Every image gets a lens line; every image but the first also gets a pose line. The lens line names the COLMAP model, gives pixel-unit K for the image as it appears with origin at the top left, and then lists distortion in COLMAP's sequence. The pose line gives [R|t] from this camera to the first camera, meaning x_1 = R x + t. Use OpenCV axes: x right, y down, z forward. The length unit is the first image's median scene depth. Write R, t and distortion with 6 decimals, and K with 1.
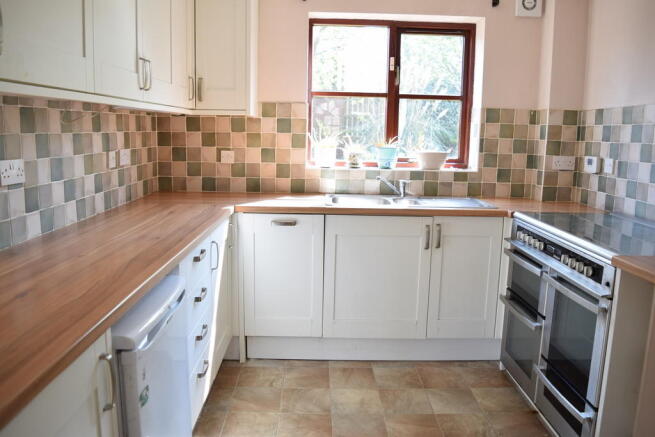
lens RADIAL K [[525.3, 0, 324.9], [0, 525.3, 218.9], [0, 0, 1]] dist [-0.065435, 0.013382]
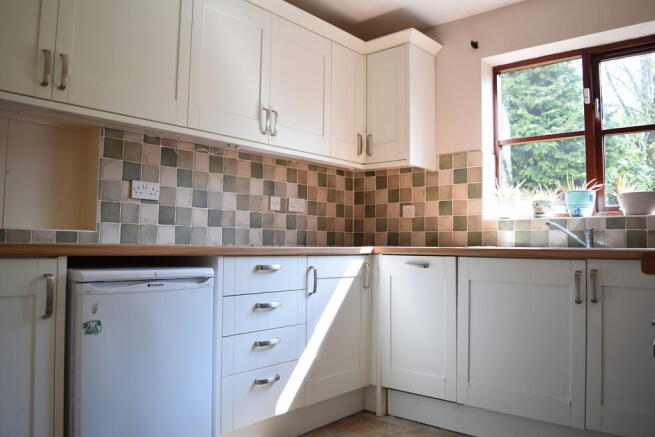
lens RADIAL K [[525.3, 0, 325.2], [0, 525.3, 217.0], [0, 0, 1]] dist [-0.065435, 0.013382]
pose [[0.751750, -0.044866, -0.657920, 0.360936], [-0.108811, 0.975569, -0.190856, 0.103363], [0.650410, 0.215065, 0.728502, 0.160879]]
